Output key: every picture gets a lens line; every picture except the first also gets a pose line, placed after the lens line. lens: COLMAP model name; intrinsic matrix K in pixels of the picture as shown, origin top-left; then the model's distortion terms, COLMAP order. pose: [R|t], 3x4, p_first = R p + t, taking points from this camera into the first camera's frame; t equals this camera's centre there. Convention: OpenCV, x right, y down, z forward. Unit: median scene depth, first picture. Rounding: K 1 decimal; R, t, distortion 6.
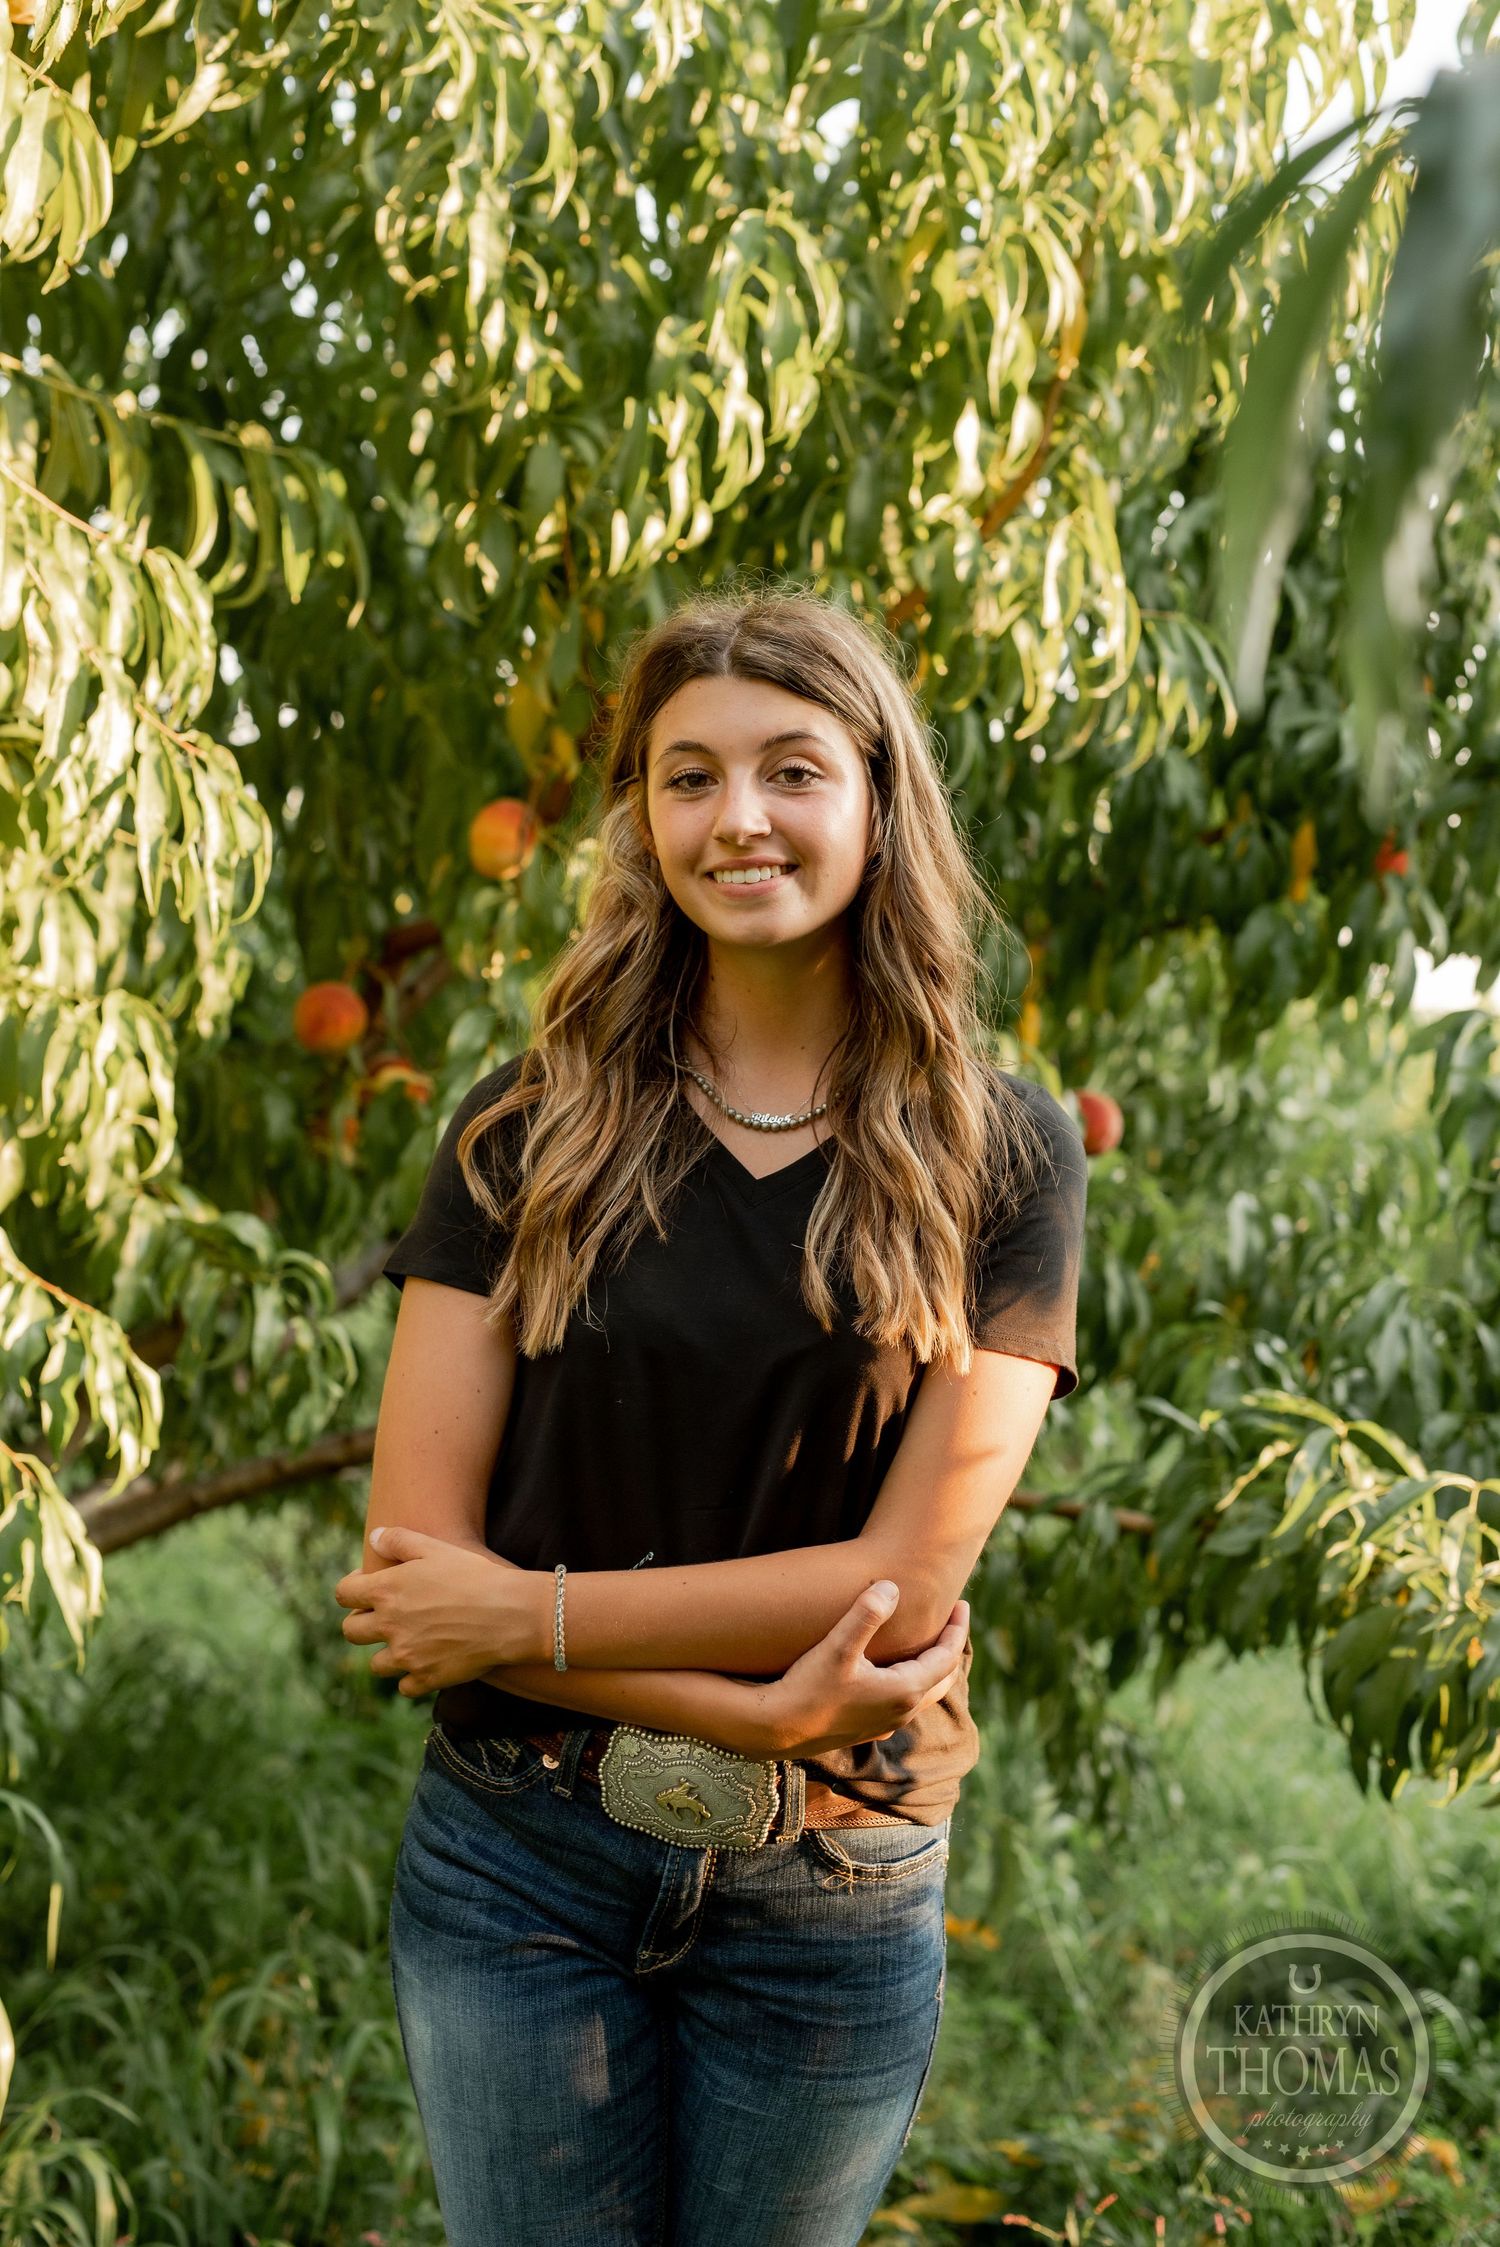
lens RADIAL K [[3176.9, 0, 750.0], [0, 3176.9, 1123.5], [0, 0, 1]] dist [-0.020558, 0.048601]
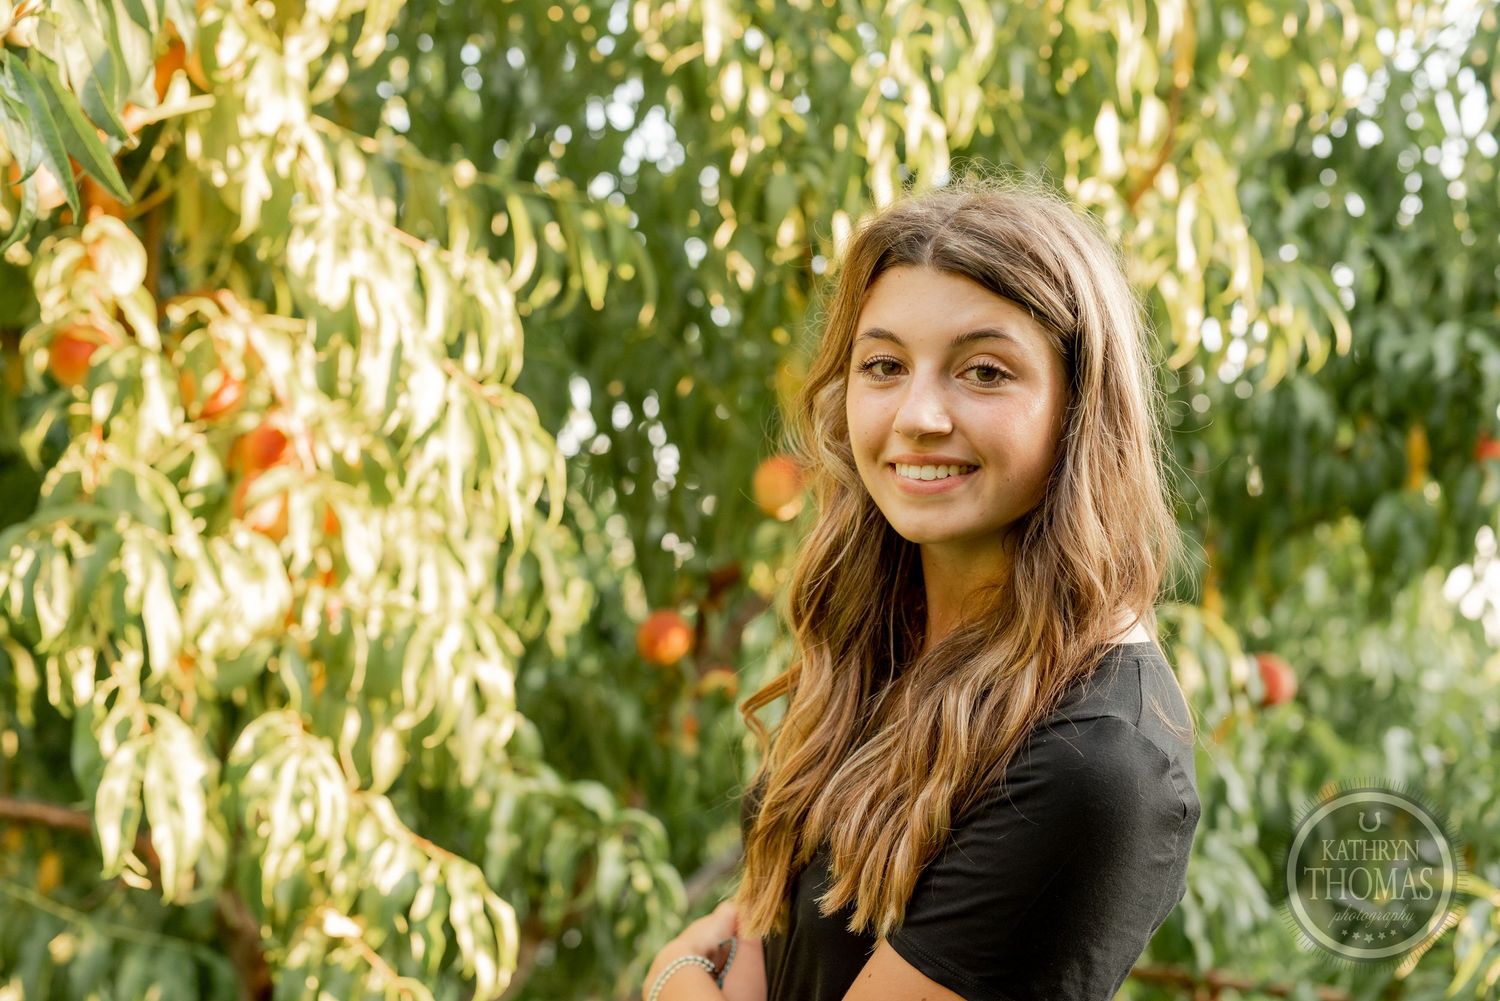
lens RADIAL K [[2120.8, 0, 750.0], [0, 2120.8, 500.5], [0, 0, 1]] dist [-0.020558, 0.048601]
pose [[0.987159, -0.085576, -0.134886, 0.028431], [0.067001, 0.988345, -0.136691, 0.036670], [0.145012, 0.125898, 0.981387, 0.158767]]
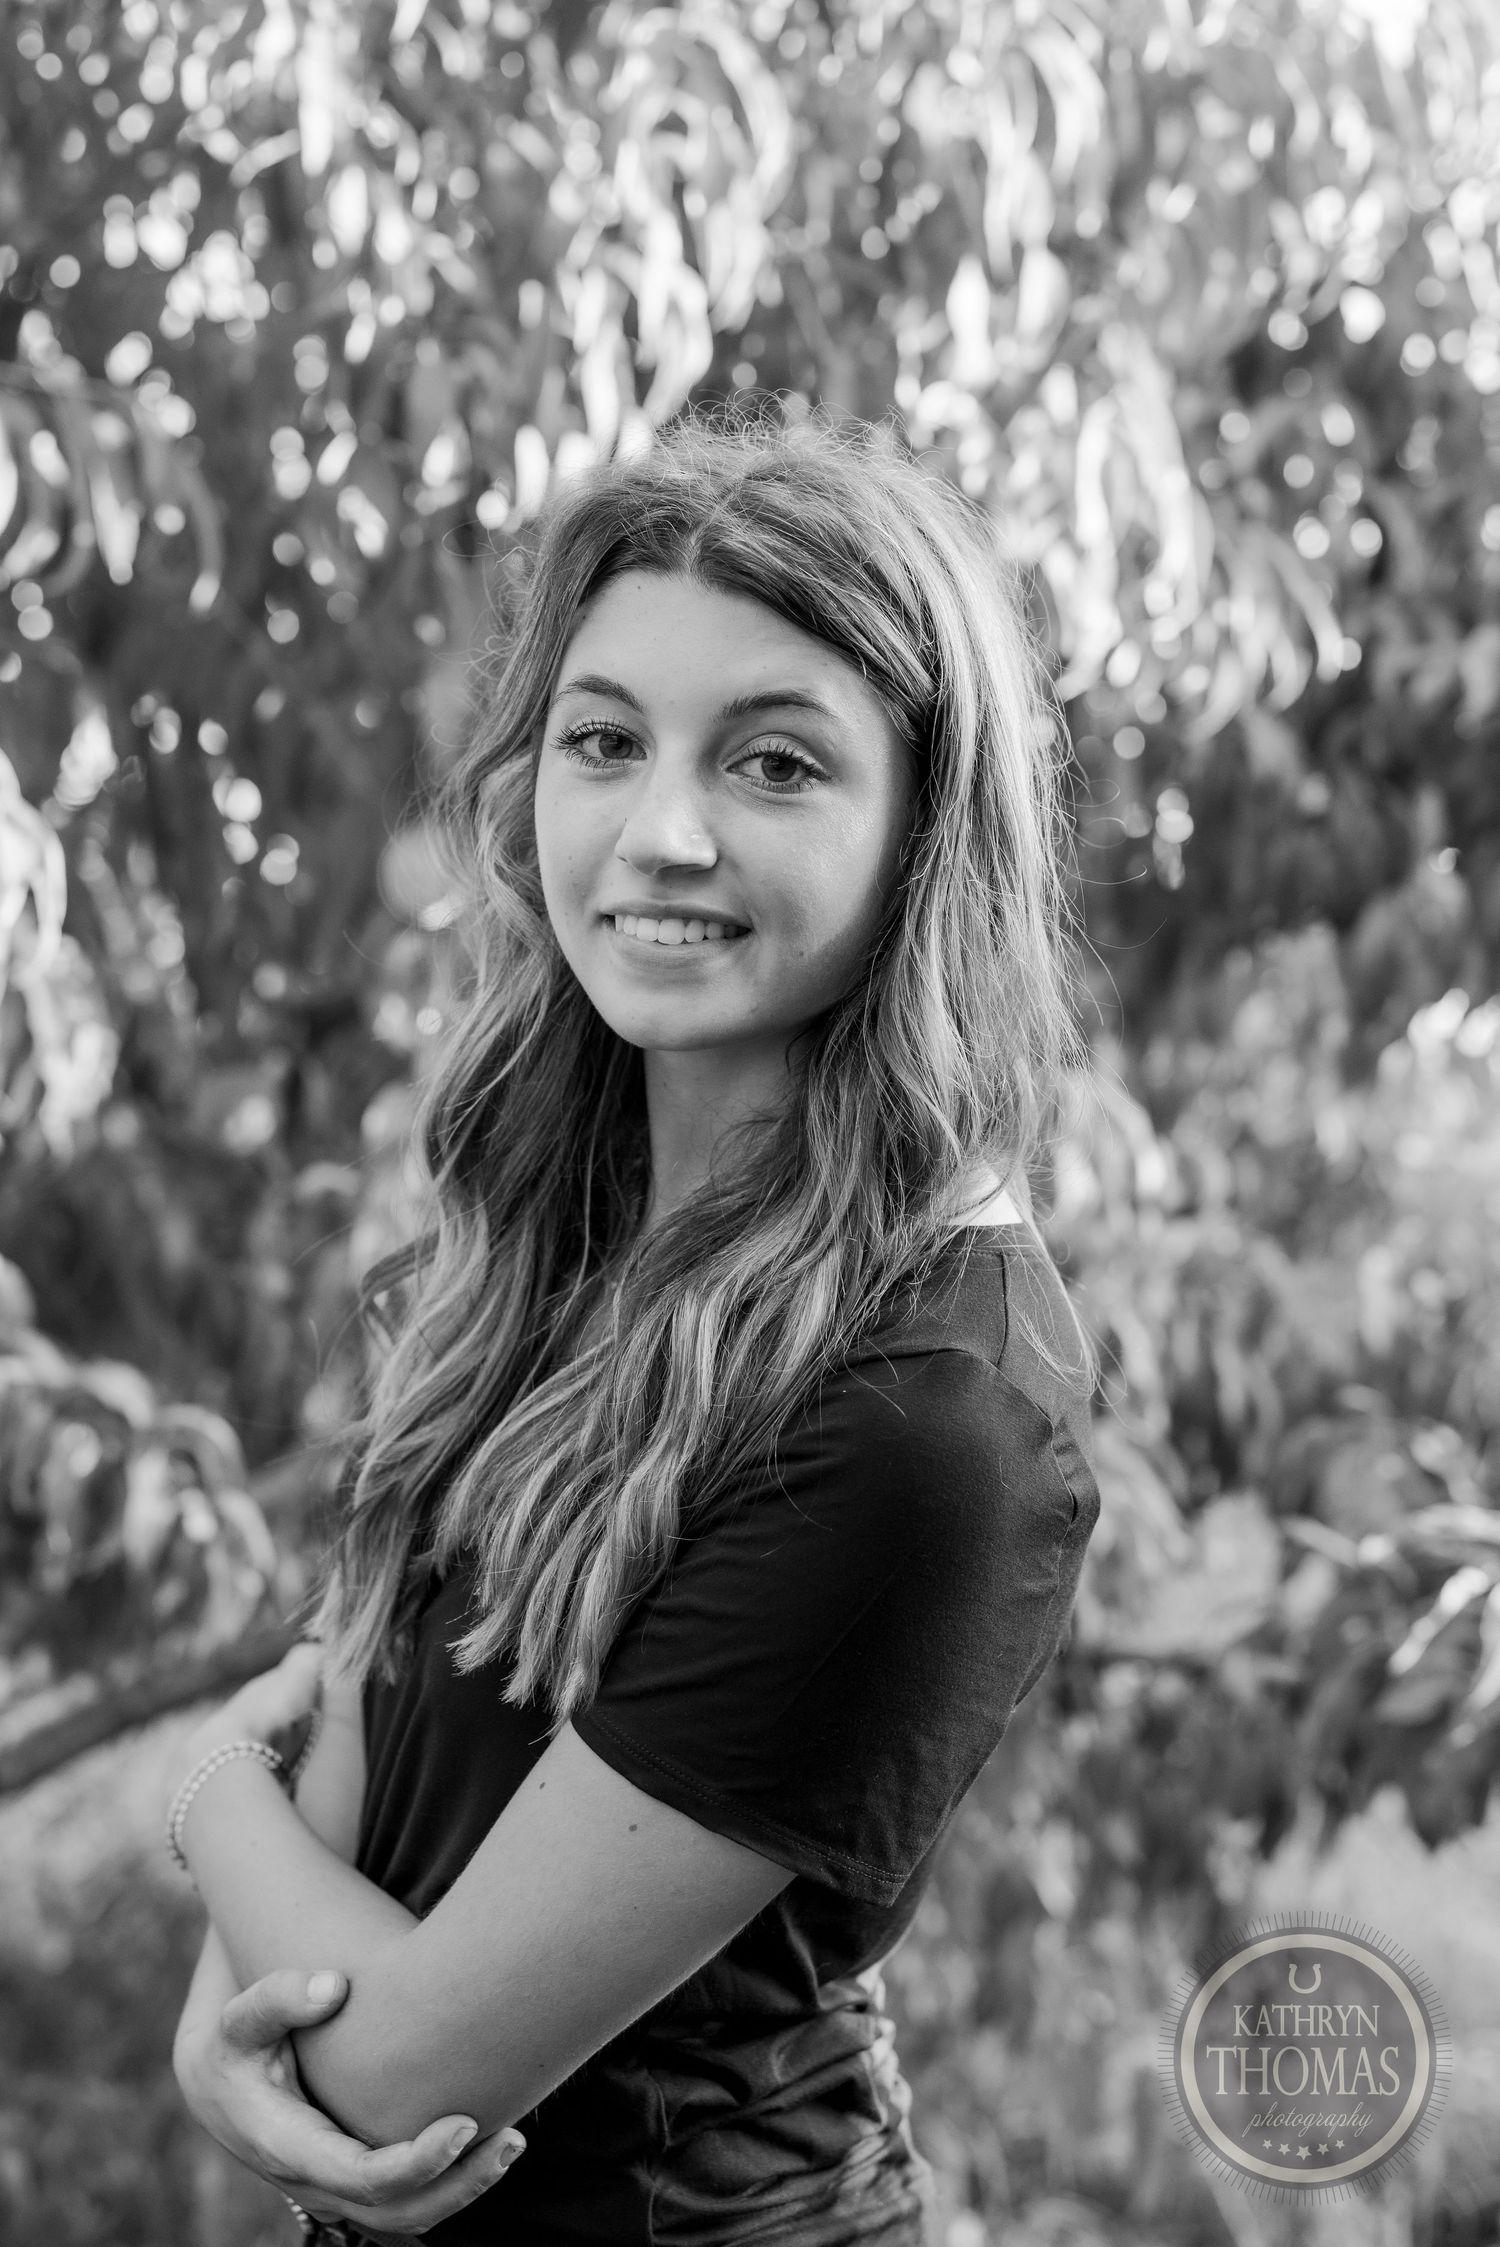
lens RADIAL K [[3176.9, 0, 750.0], [0, 3176.9, 1123.5], [0, 0, 1]] dist [-0.020558, 0.048601]
pose [[0.997296, -0.069191, -0.024772, 0.020137], [0.068406, 0.997168, -0.031263, 0.004047], [0.026865, 0.029483, 0.999204, 0.222472]]
